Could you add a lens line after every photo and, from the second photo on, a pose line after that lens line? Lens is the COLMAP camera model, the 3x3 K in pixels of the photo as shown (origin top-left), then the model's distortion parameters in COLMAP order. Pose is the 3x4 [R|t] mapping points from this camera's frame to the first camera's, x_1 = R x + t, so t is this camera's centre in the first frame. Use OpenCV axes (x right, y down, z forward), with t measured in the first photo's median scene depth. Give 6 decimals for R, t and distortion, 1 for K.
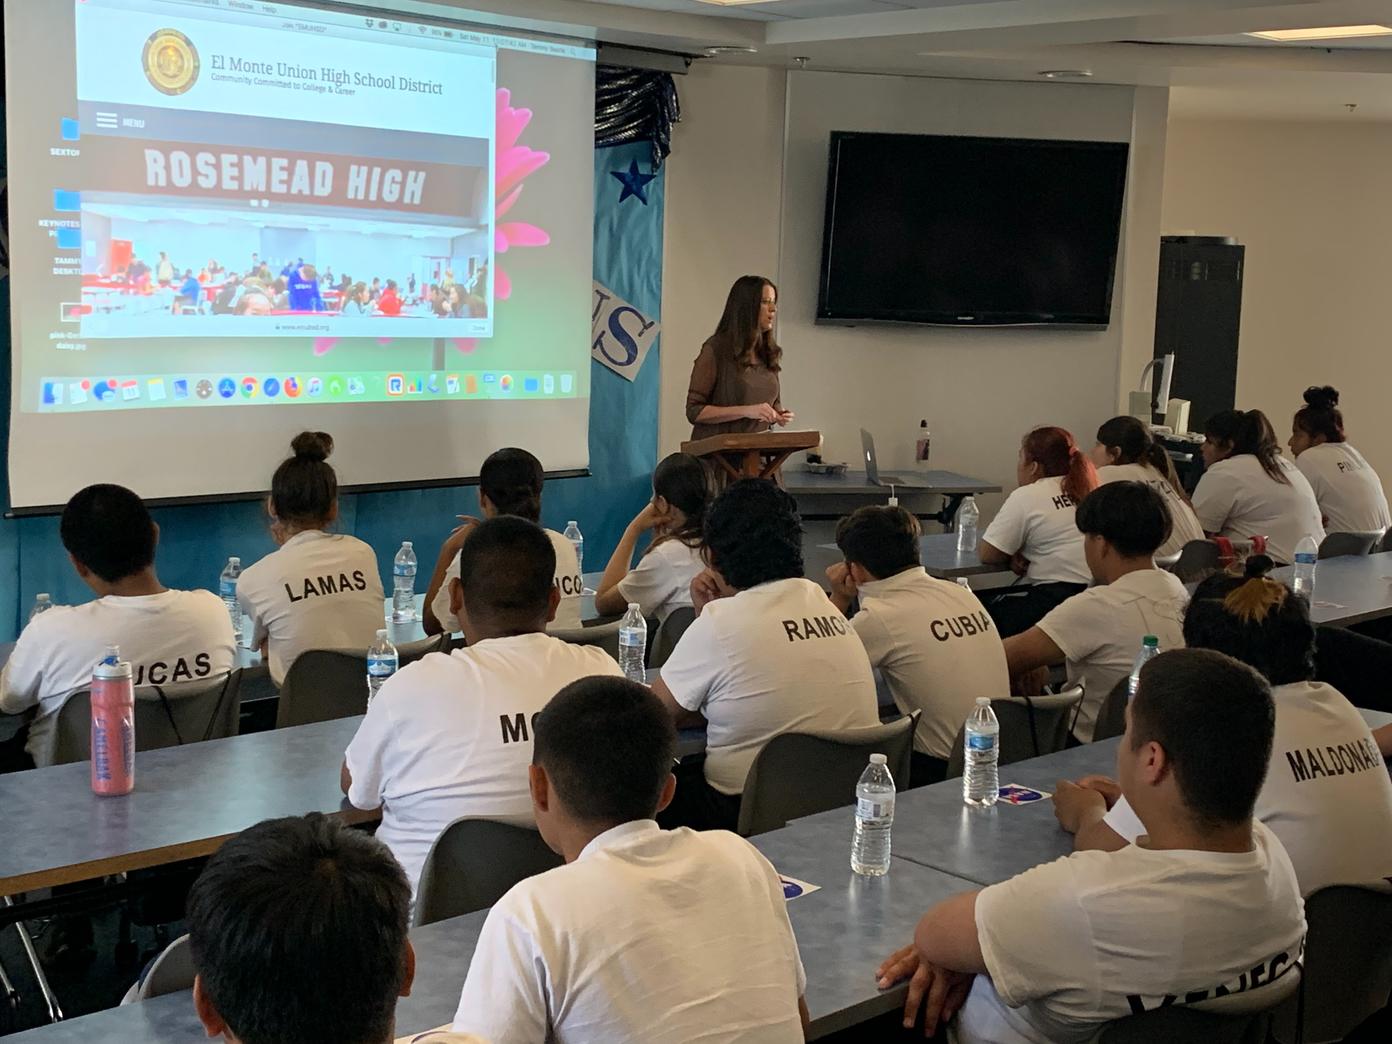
lens RADIAL K [[1976.2, 0, 695.2], [0, 1976.2, 522.1], [0, 0, 1]] dist [-0.030929, 0.000000]
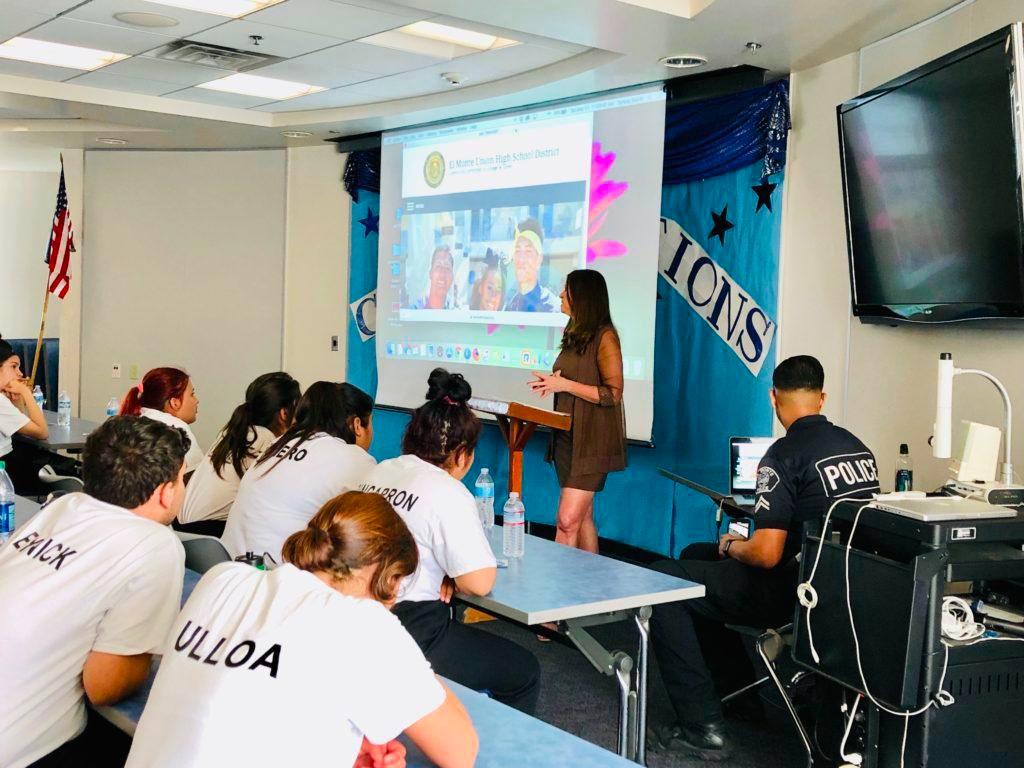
lens RADIAL K [[1234.2, 0, 511.5], [0, 1234.2, 382.7], [0, 0, 1]] dist [0.032054, 0.000000]
pose [[-0.129181, 0.020044, -0.991418, 0.783446], [-0.153655, 0.987315, 0.039983, -0.089184], [0.979644, 0.157501, -0.124462, 1.141135]]
